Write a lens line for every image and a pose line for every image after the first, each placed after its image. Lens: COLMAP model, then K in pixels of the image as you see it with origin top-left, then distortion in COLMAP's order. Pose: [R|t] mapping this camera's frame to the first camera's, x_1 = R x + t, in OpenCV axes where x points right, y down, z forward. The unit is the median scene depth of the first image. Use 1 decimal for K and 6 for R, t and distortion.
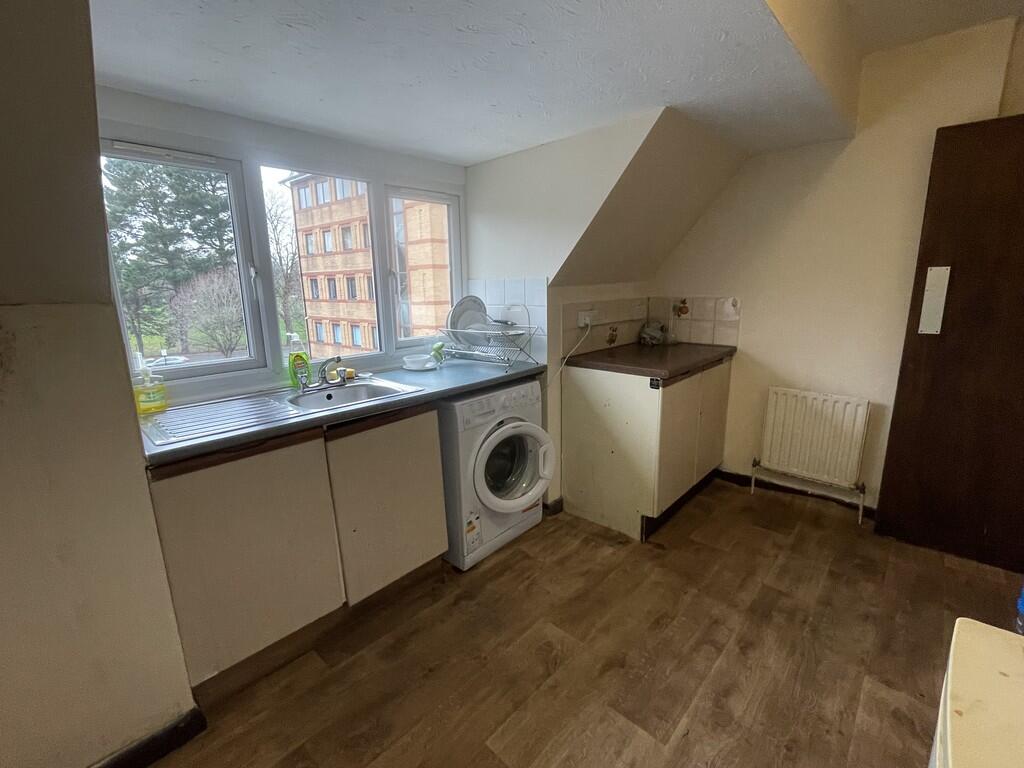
lens RADIAL K [[456.7, 0, 511.9], [0, 456.7, 378.0], [0, 0, 1]] dist [-0.003830, 0.000161]
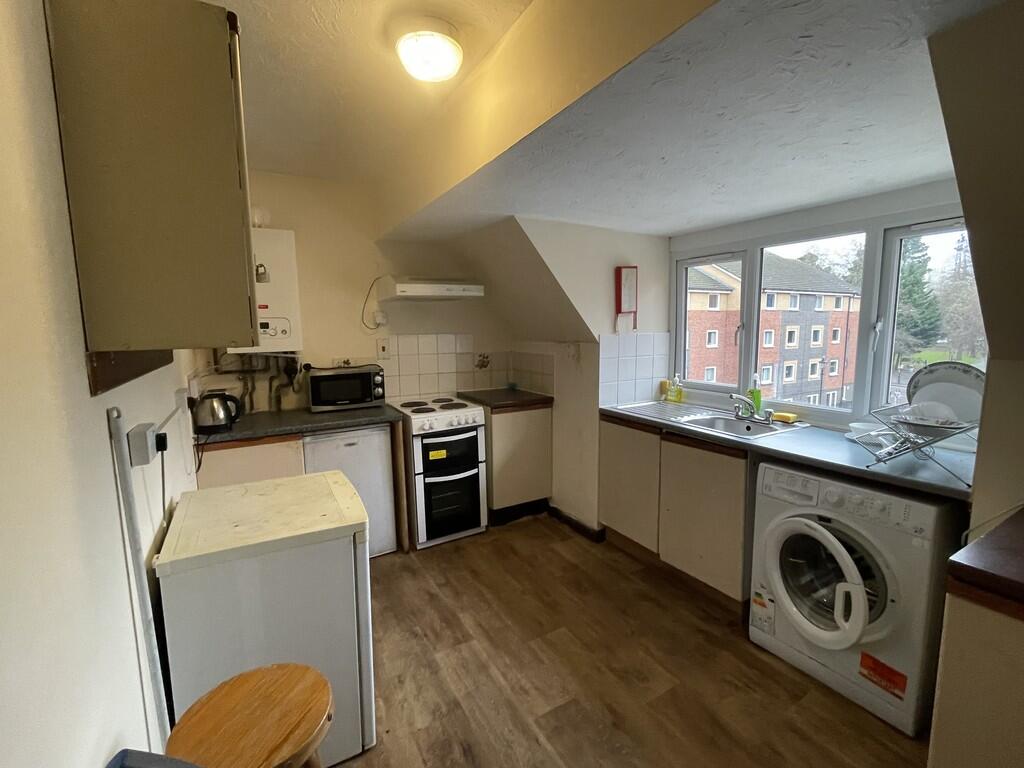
lens RADIAL K [[456.7, 0, 512.8], [0, 456.7, 383.3], [0, 0, 1]] dist [-0.003830, 0.000161]
pose [[-0.301922, 0.135397, -0.943669, 1.083721], [-0.184391, 0.962877, 0.197148, -0.234950], [0.935330, 0.233528, -0.265748, 0.827517]]
